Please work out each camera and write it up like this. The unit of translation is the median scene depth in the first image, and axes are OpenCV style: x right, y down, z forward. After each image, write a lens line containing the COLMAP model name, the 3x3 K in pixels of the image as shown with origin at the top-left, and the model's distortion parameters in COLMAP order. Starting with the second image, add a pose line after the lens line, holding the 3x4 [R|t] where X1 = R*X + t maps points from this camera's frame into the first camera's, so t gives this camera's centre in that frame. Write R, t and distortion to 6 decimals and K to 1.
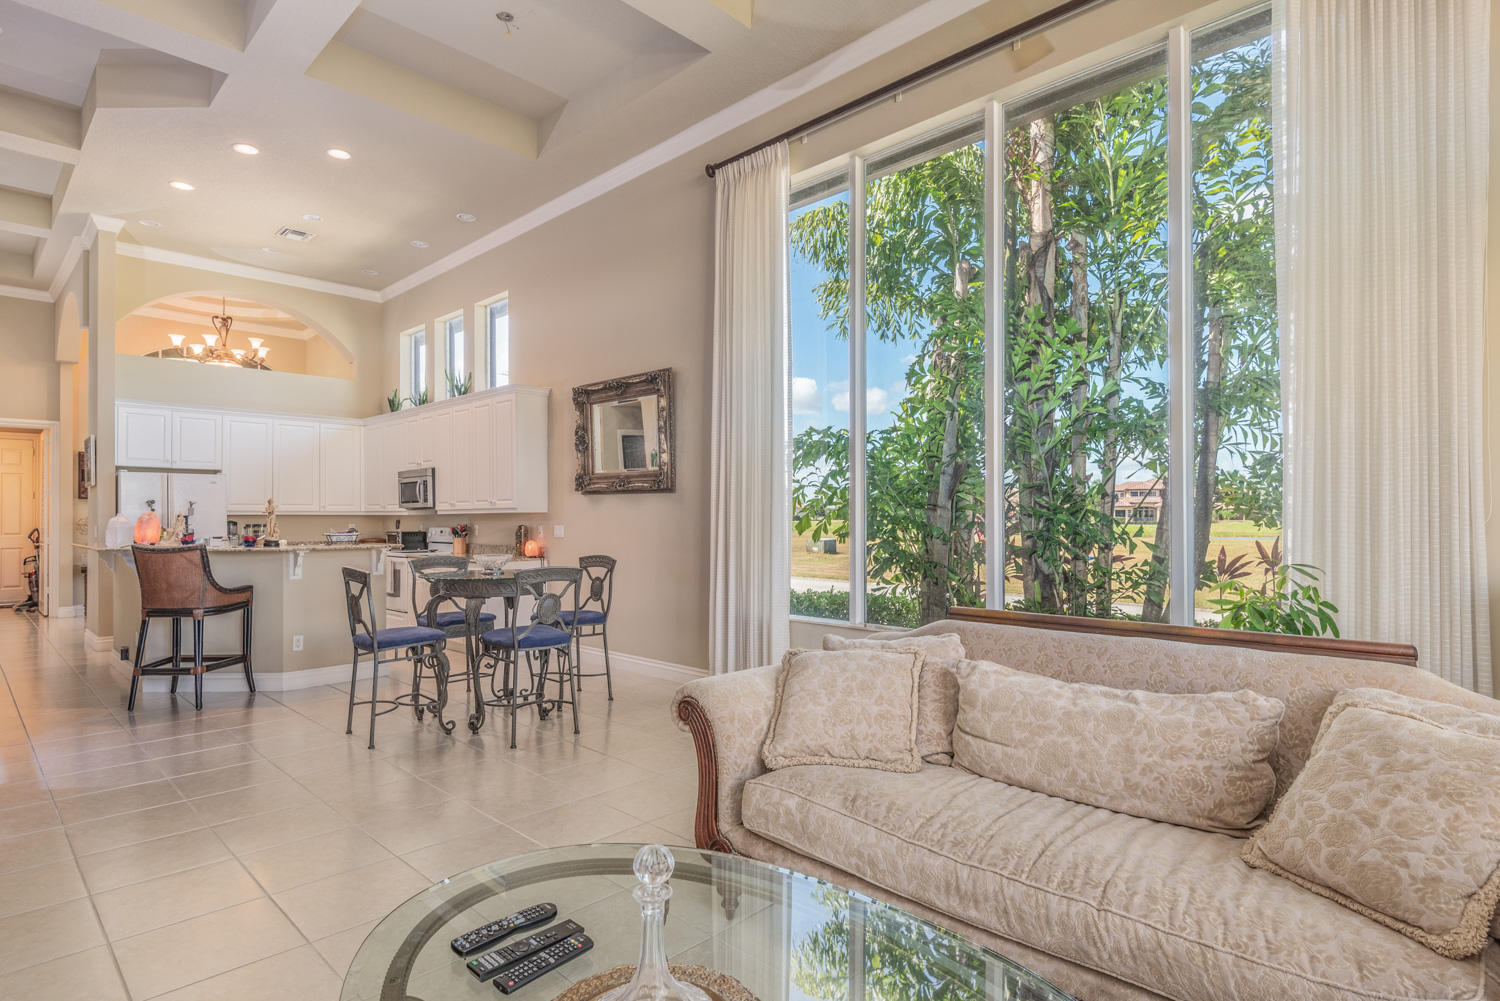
lens RADIAL K [[784.5, 0, 753.9], [0, 784.5, 517.4], [0, 0, 1]] dist [0.003874, -0.012257]
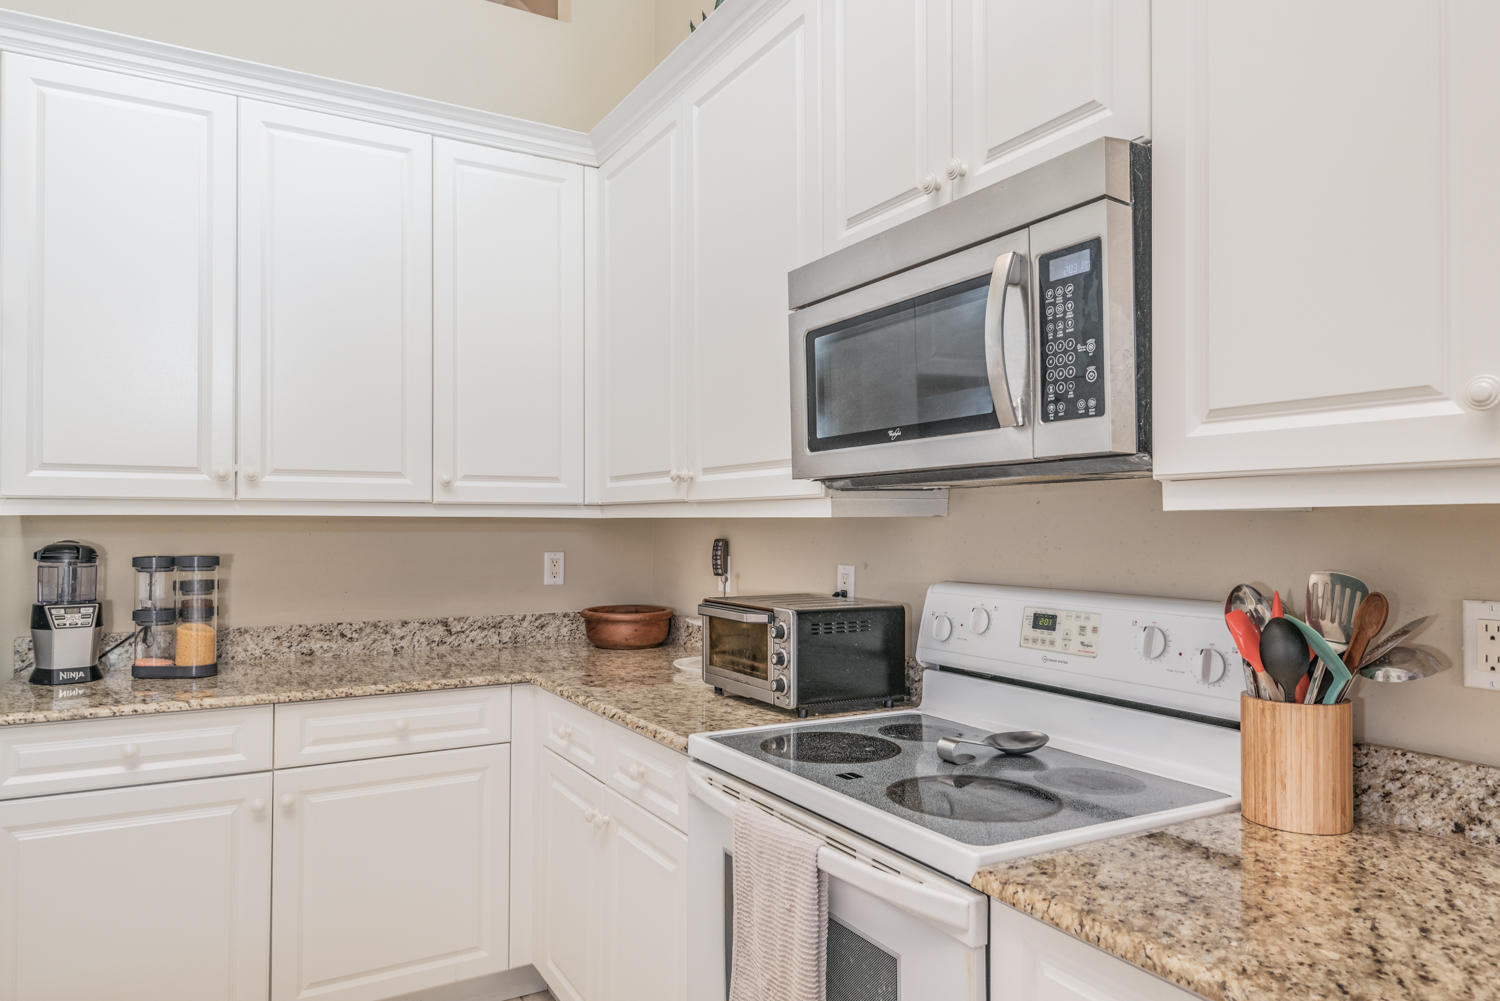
lens RADIAL K [[967.4, 0, 750.0], [0, 967.4, 500.5], [0, 0, 1]] dist [-0.001353, -0.000345]
pose [[0.960196, 0.001233, -0.279326, -0.398291], [-0.005980, 0.999852, -0.016143, -0.004366], [0.279265, 0.017171, 0.960061, 0.787494]]
